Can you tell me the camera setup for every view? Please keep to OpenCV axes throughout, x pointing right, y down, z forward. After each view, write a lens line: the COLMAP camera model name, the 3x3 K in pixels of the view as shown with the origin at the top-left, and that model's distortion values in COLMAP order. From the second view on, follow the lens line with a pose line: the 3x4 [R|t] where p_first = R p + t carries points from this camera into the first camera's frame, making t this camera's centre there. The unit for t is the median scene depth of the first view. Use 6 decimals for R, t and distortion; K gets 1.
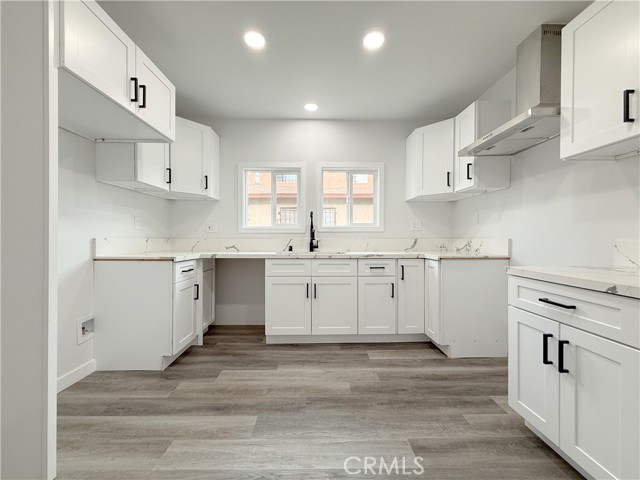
lens RADIAL K [[255.3, 0, 319.5], [0, 255.3, 239.5], [0, 0, 1]] dist [0.001998, -0.000120]
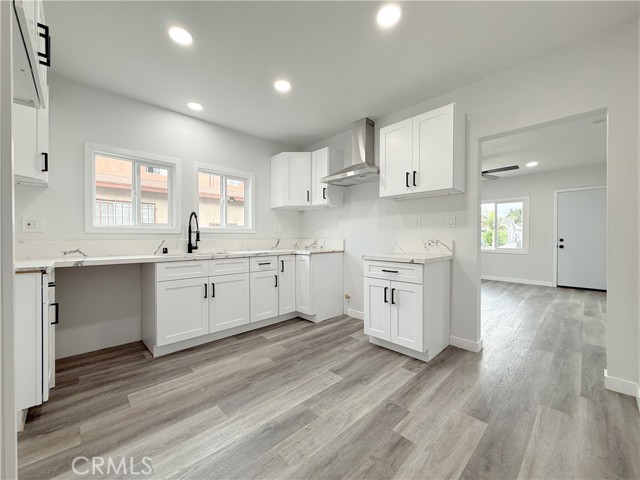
lens RADIAL K [[255.3, 0, 319.0], [0, 255.3, 238.9], [0, 0, 1]] dist [0.001998, -0.000120]
pose [[0.735508, -0.004346, 0.677502, -0.443886], [0.004735, 0.999988, 0.001275, -0.006540], [-0.677499, 0.002270, 0.735520, -0.058327]]
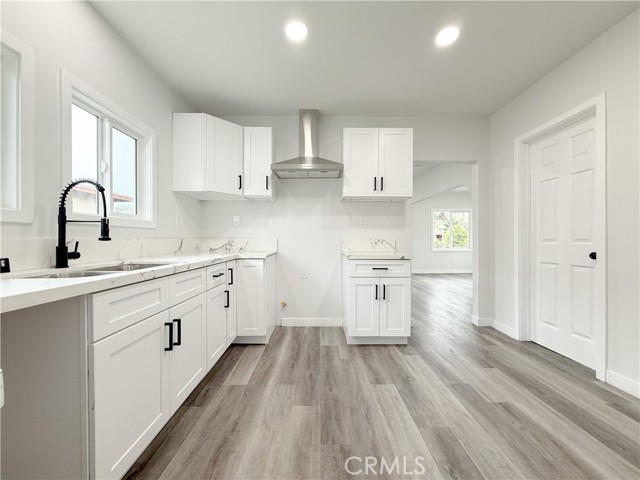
lens RADIAL K [[255.3, 0, 320.2], [0, 255.3, 239.0], [0, 0, 1]] dist [0.001998, -0.000120]
pose [[0.020278, 0.002383, 0.999792, -0.623243], [0.004394, 0.999987, -0.002473, 0.002397], [-0.999785, 0.004444, 0.020267, 0.749109]]
